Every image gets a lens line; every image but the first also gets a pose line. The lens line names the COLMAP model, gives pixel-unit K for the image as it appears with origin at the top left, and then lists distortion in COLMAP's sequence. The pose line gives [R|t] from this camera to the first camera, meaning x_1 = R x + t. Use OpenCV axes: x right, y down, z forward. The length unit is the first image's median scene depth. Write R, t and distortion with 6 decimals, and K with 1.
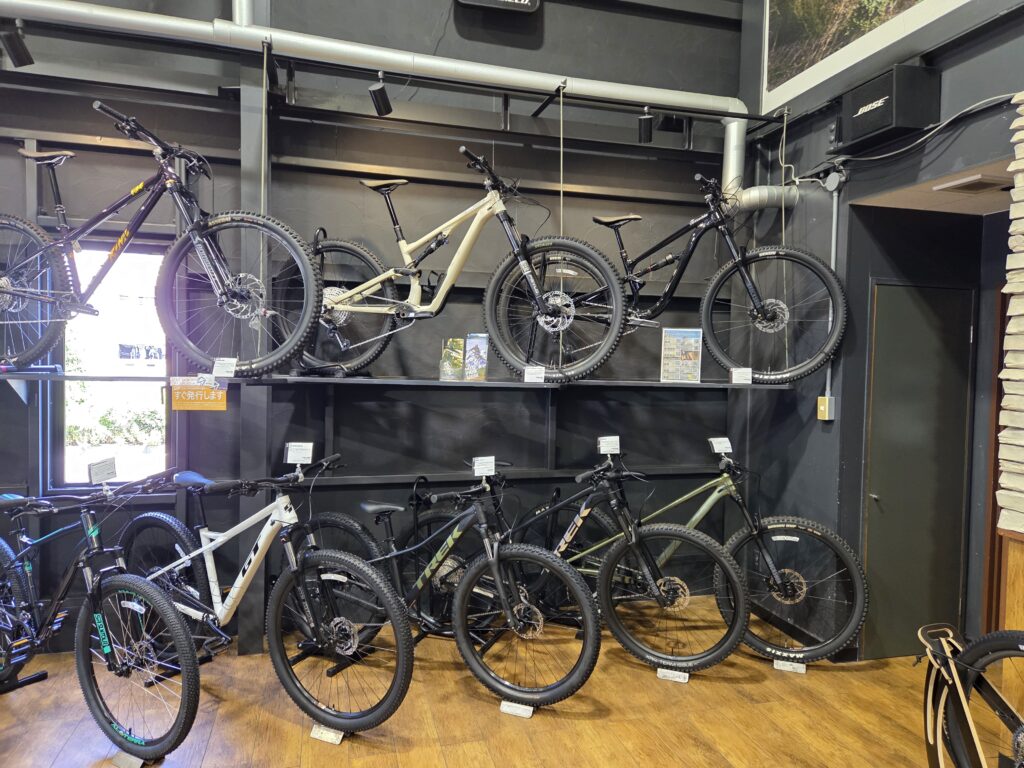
lens RADIAL K [[684.4, 0, 517.0], [0, 684.4, 381.0], [0, 0, 1]] dist [0.051042, -0.009935]
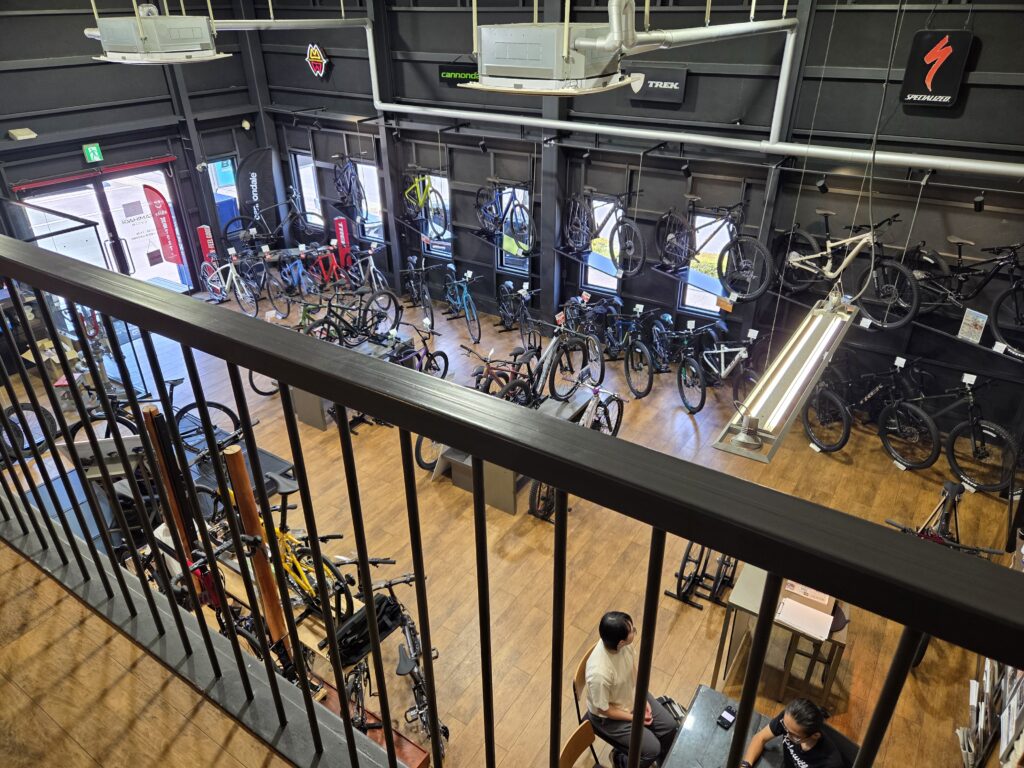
lens RADIAL K [[684.4, 0, 514.5], [0, 684.4, 382.1], [0, 0, 1]] dist [0.051042, -0.009935]
pose [[0.654811, 0.343388, -0.673281, 0.875486], [-0.009614, 0.894540, 0.446884, -0.846769], [0.755731, -0.286152, 0.589056, -1.238116]]
